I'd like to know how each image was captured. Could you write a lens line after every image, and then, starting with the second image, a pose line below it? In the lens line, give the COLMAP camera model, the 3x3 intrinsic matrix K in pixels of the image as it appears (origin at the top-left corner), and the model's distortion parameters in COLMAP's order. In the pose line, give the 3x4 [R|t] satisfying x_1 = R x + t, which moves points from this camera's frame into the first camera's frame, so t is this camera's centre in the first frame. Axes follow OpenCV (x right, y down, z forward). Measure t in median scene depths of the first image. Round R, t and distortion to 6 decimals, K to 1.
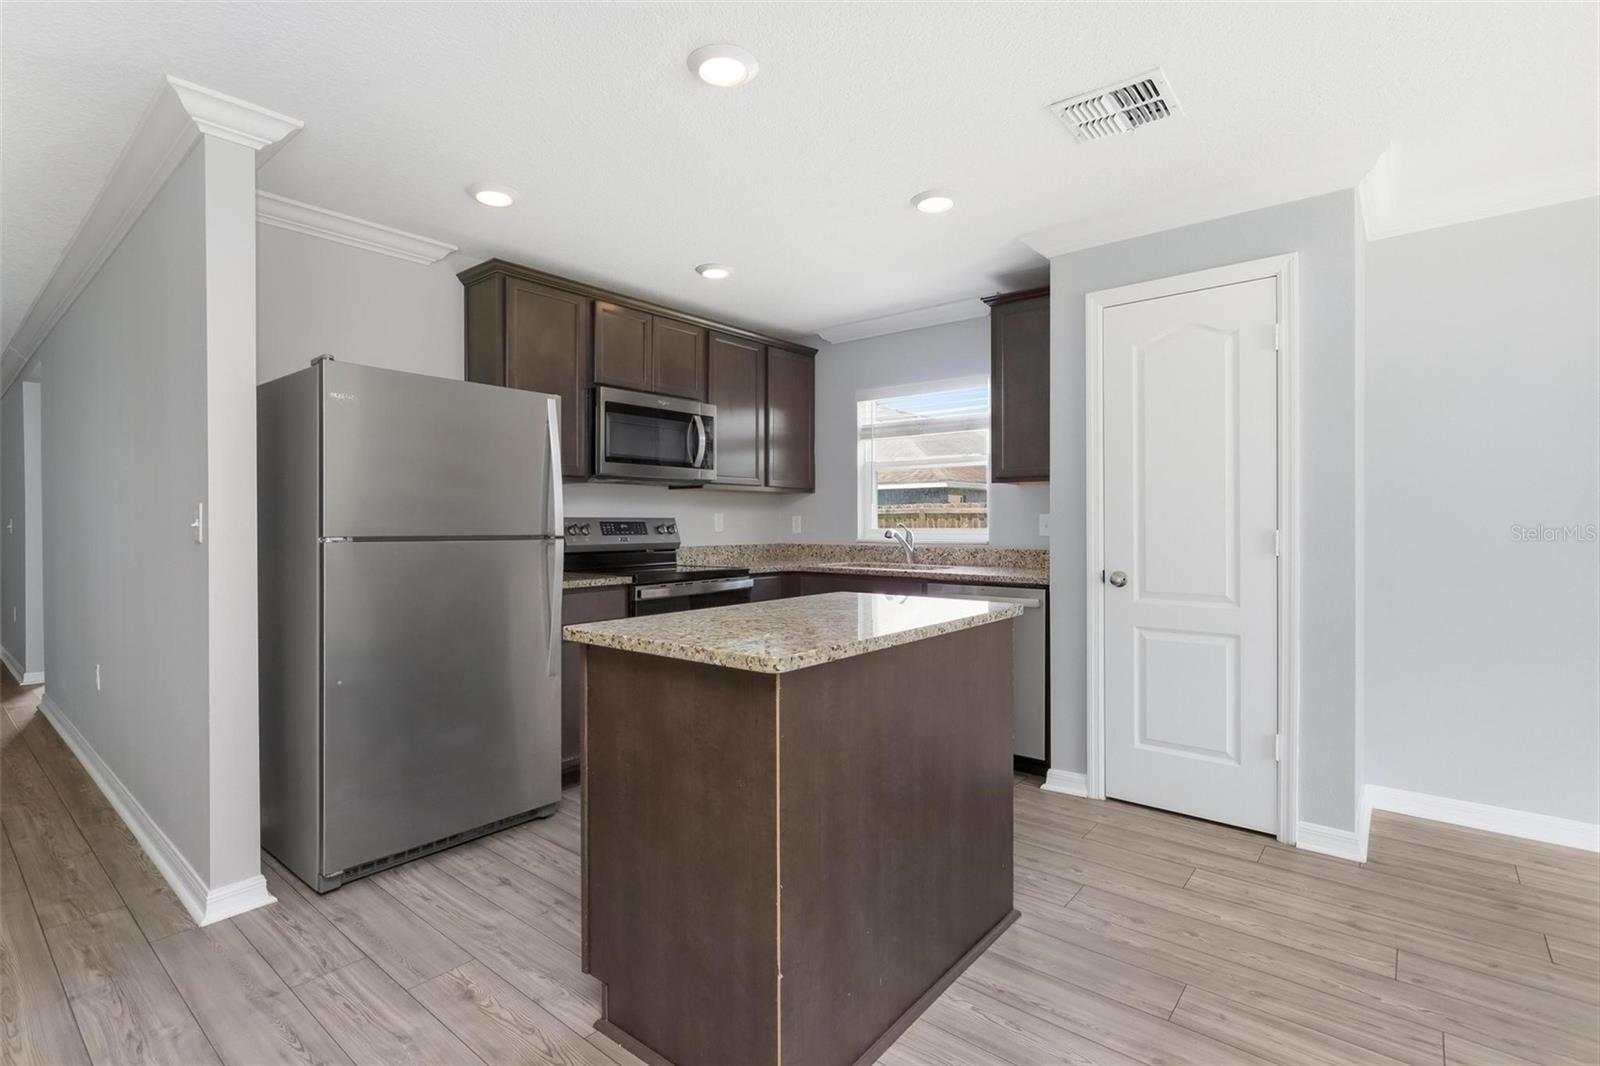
lens RADIAL K [[746.2, 0, 786.5], [0, 746.2, 537.0], [0, 0, 1]] dist [-0.016827, 0.004775]
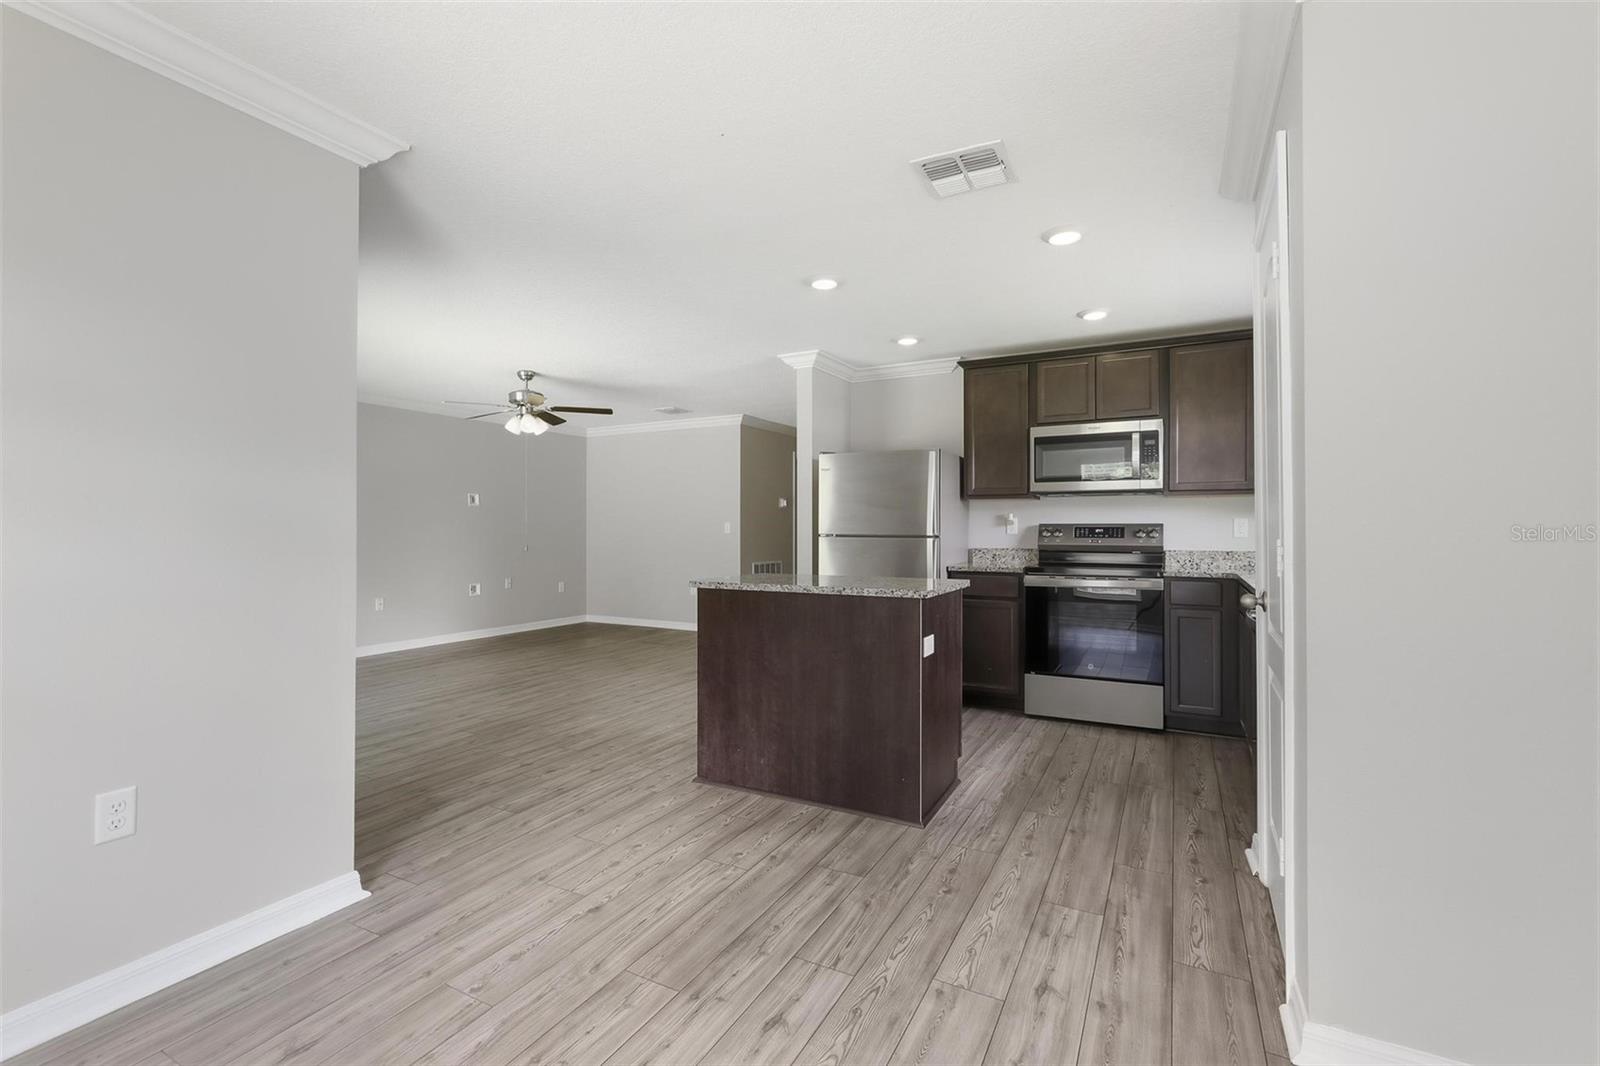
lens RADIAL K [[705.0, 0, 797.2], [0, 705.0, 537.1], [0, 0, 1]] dist [-0.005237, 0.003774]
pose [[0.207434, 0.013949, -0.978150, 1.124901], [-0.018602, 0.999774, 0.010313, -0.009632], [0.978072, 0.016056, 0.207646, 0.394292]]
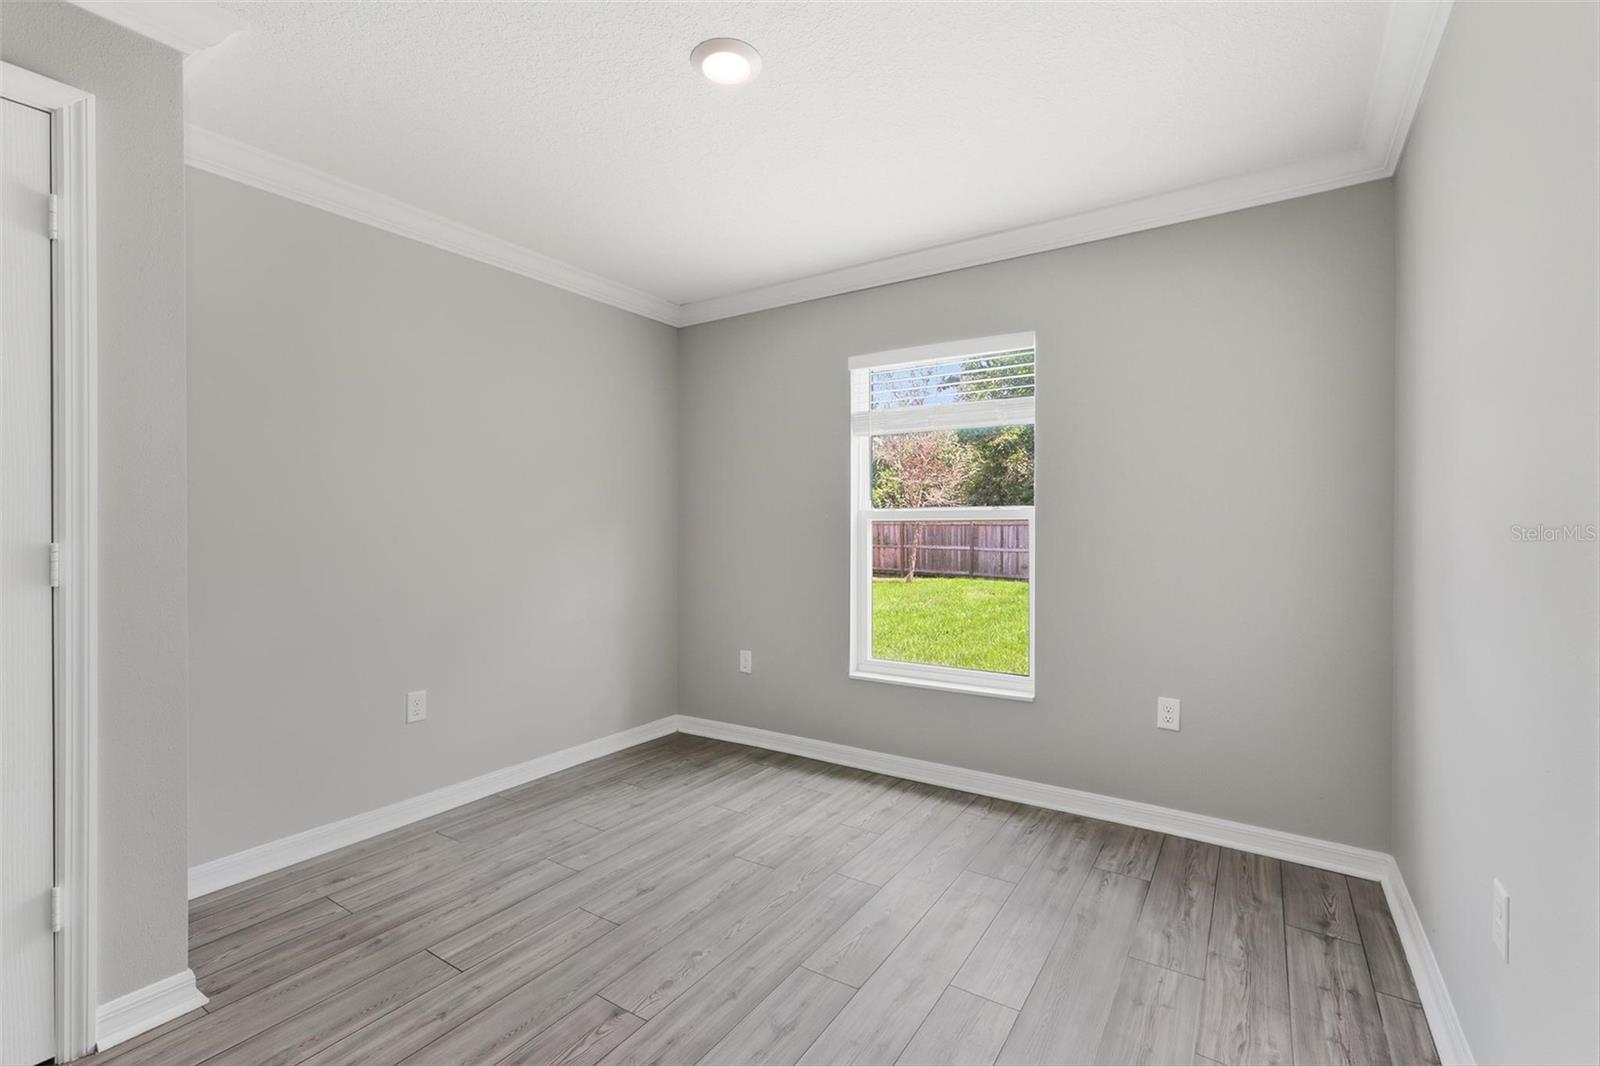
lens RADIAL K [[705.0, 0, 799.1], [0, 705.0, 526.6], [0, 0, 1]] dist [-0.005237, 0.003774]
pose [[-0.129138, 0.002907, 0.991622, 0.022809], [0.015013, 0.999887, -0.000976, -0.011990], [-0.991513, 0.014761, -0.129167, 0.448332]]
